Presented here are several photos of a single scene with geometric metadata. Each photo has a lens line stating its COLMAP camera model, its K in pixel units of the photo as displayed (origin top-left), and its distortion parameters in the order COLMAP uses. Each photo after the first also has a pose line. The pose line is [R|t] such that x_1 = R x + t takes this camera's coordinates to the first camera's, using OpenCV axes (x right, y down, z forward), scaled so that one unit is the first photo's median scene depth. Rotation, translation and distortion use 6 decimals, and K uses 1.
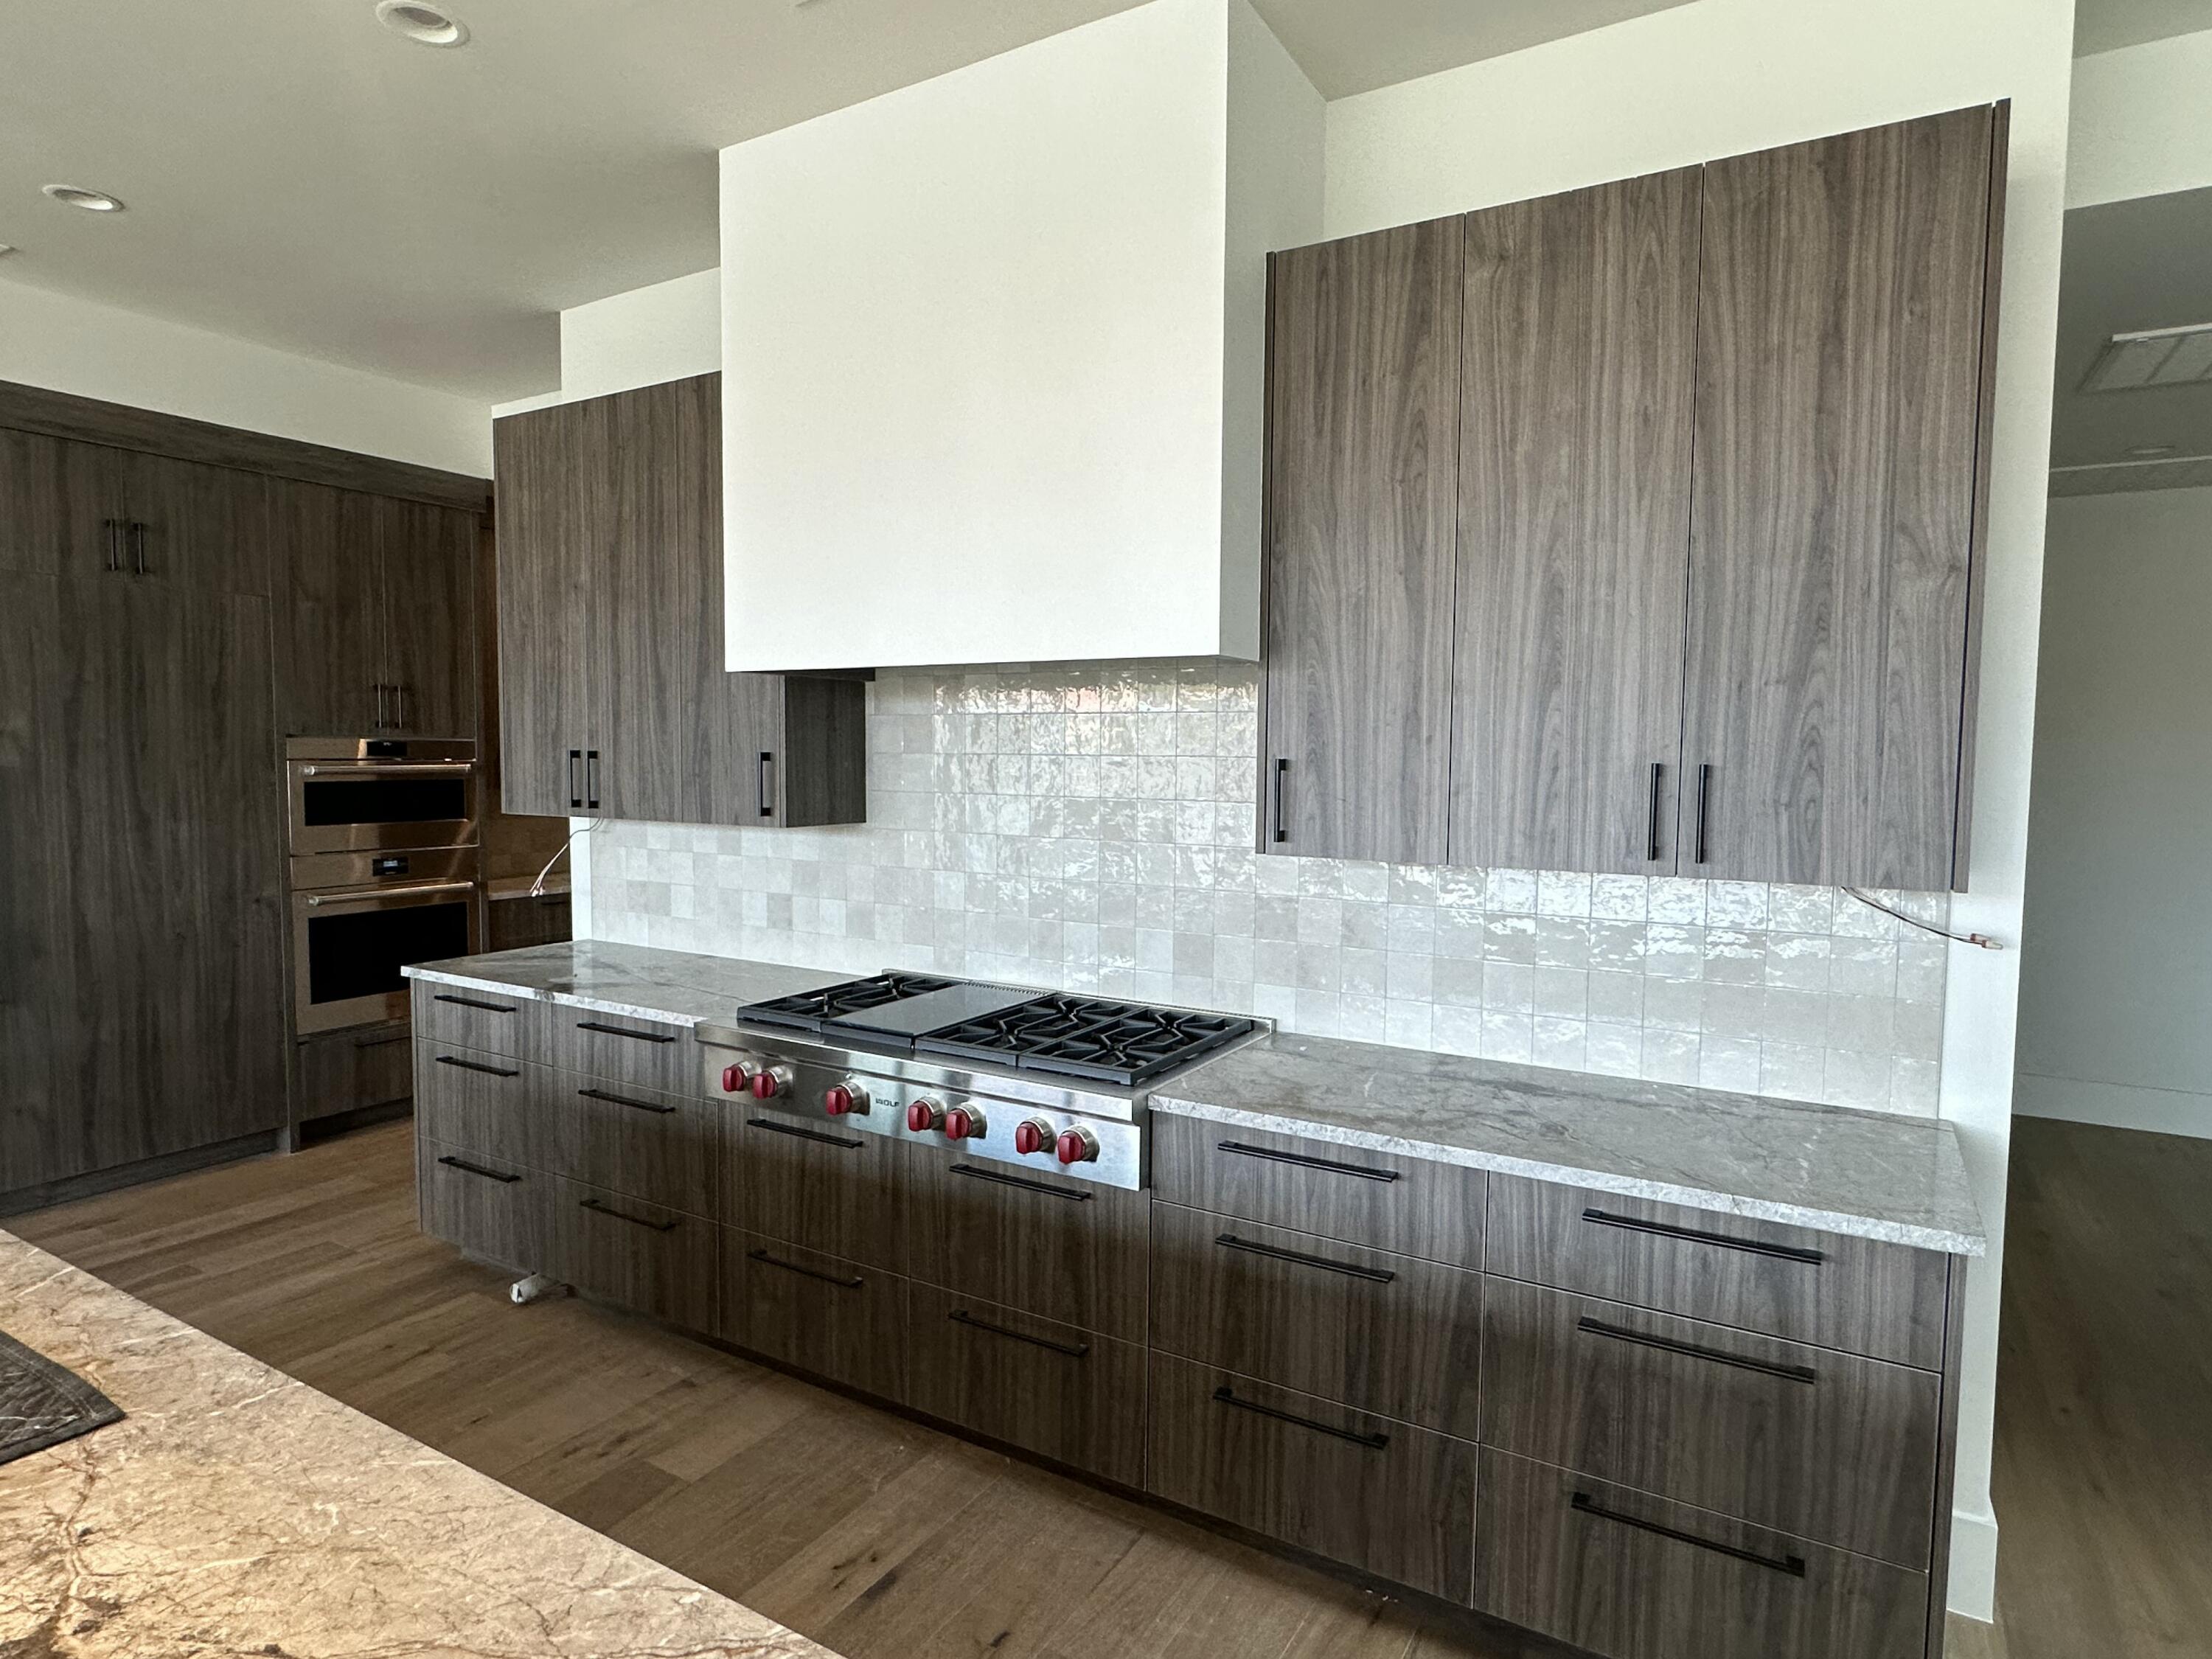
lens RADIAL K [[1237.4, 0, 1100.6], [0, 1237.4, 841.2], [0, 0, 1]] dist [0.003762, -0.002964]
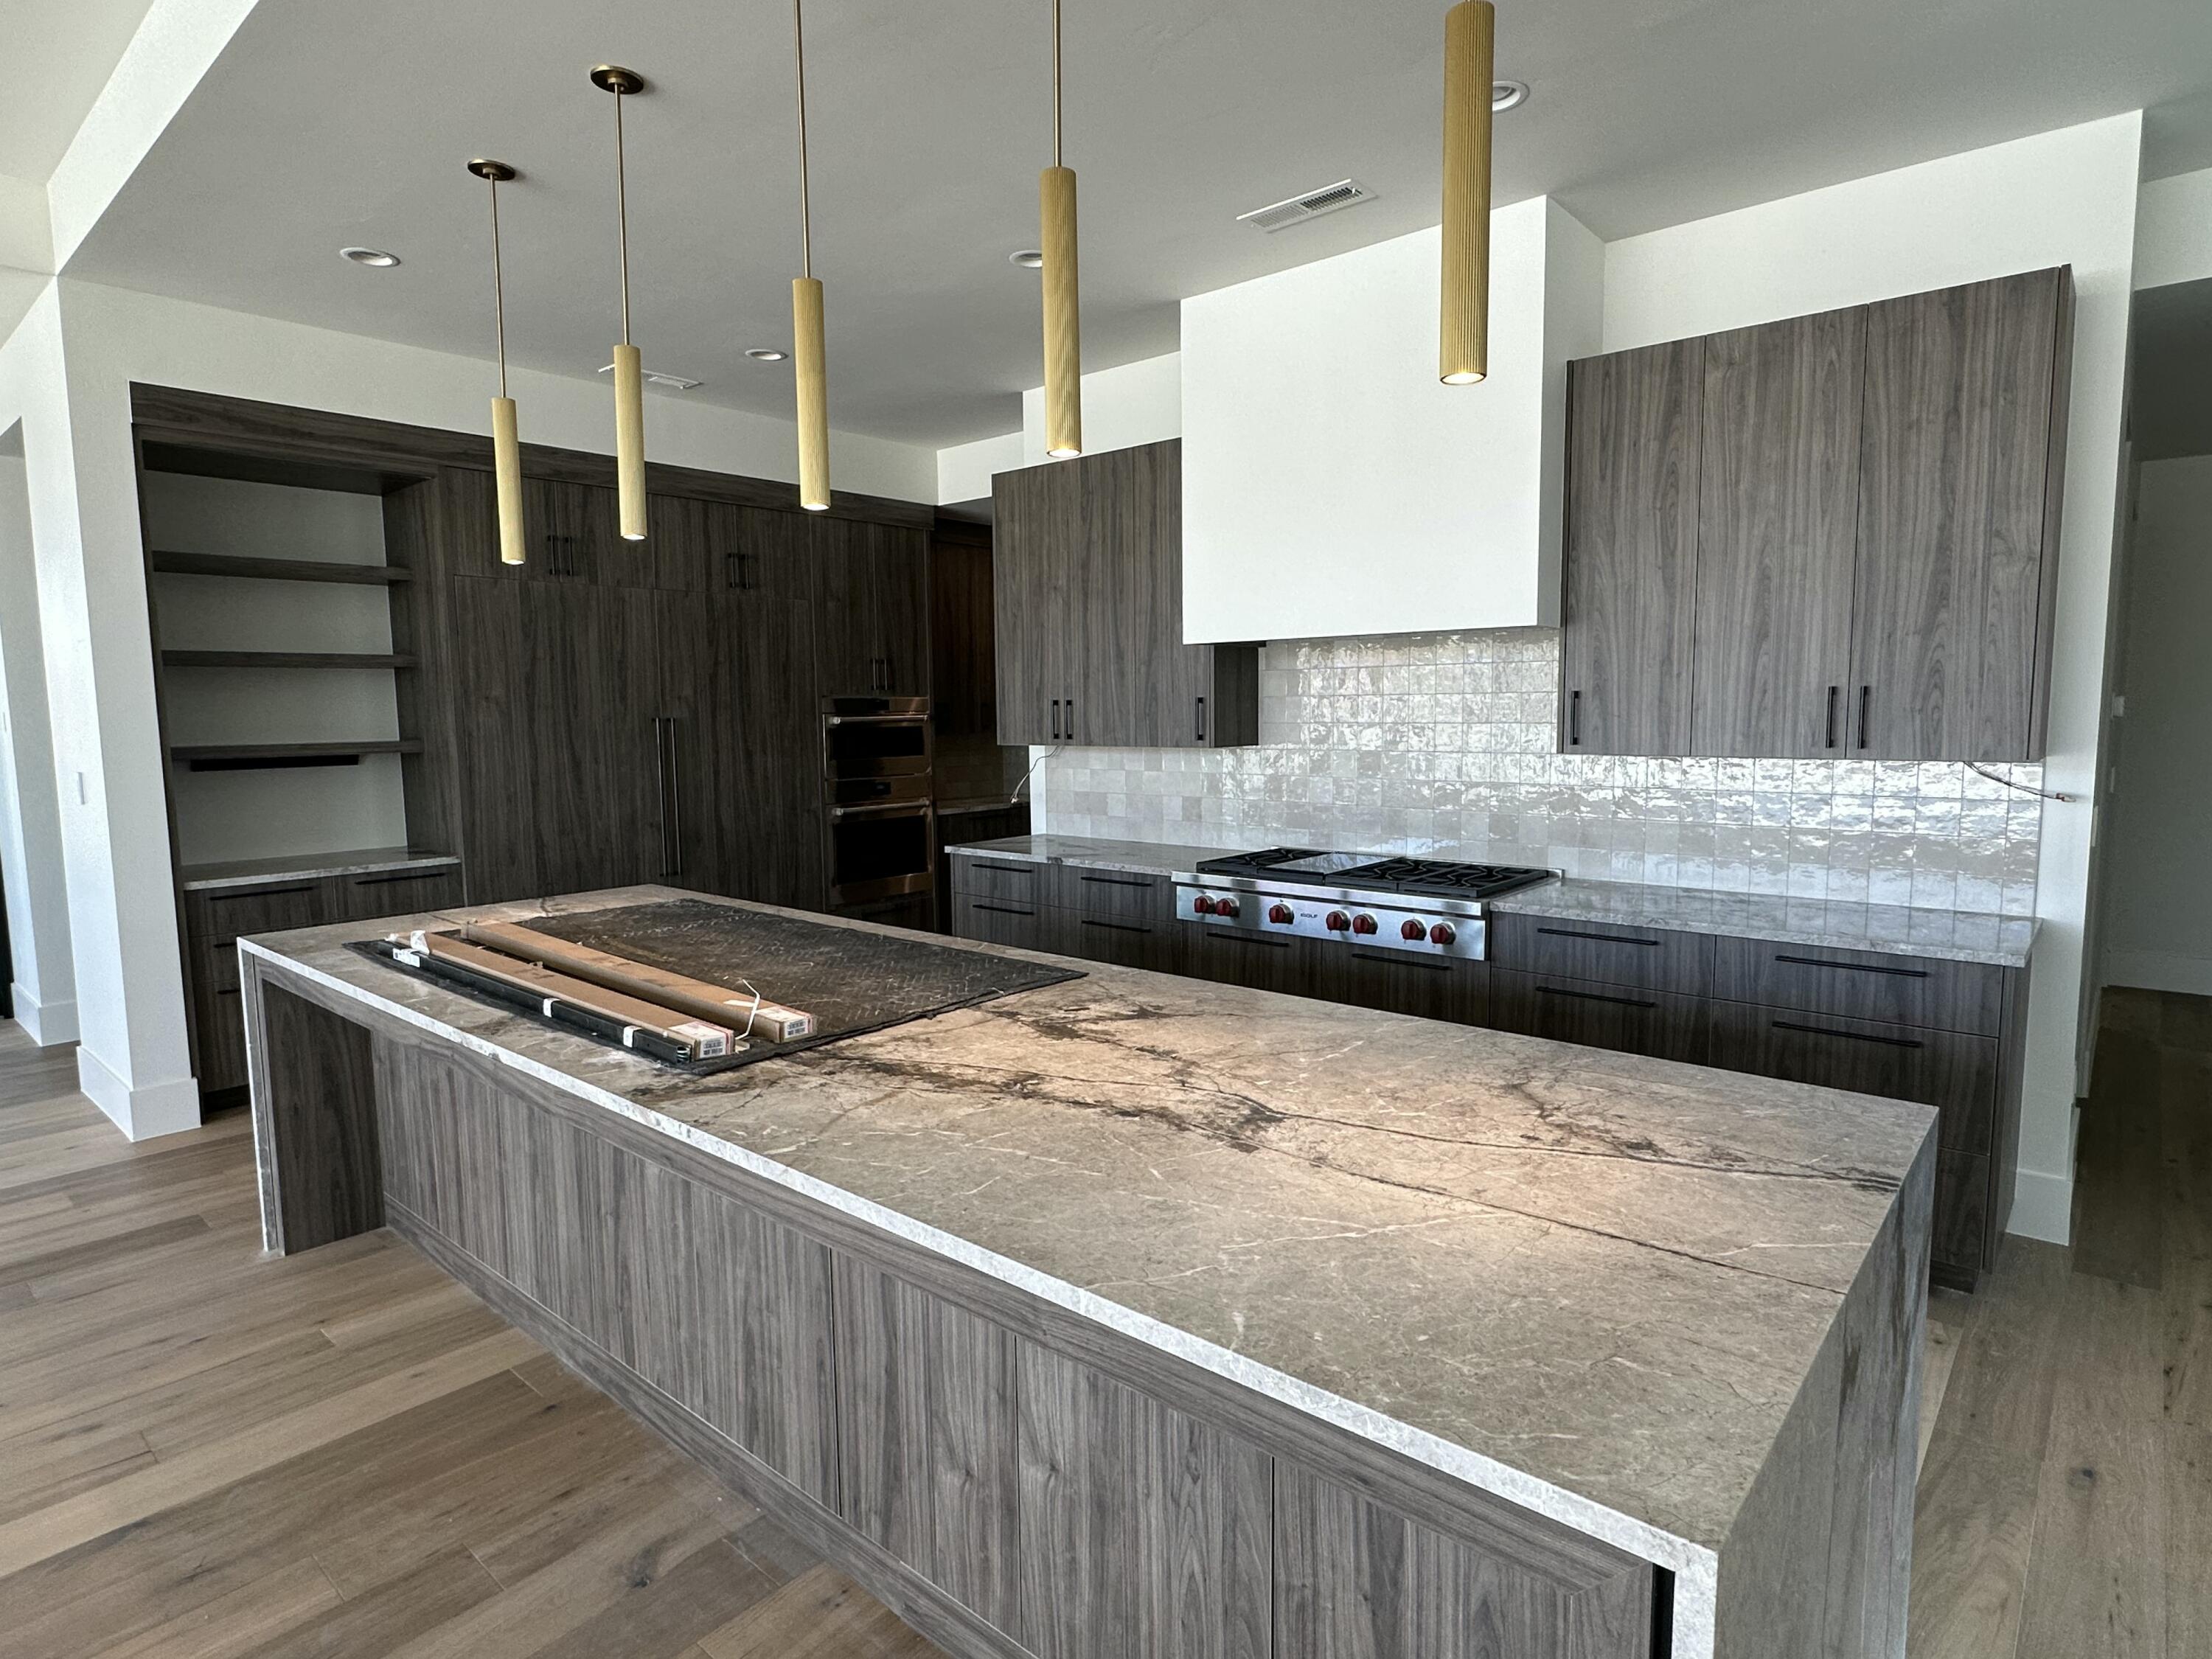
lens RADIAL K [[1181.4, 0, 1105.5], [0, 1181.4, 828.0], [0, 0, 1]] dist [0.000800, 0.000091]
pose [[0.982838, -0.002600, -0.184455, -0.172613], [0.008454, 0.999485, 0.030957, 0.058612], [0.184279, -0.031985, 0.982353, -0.612063]]
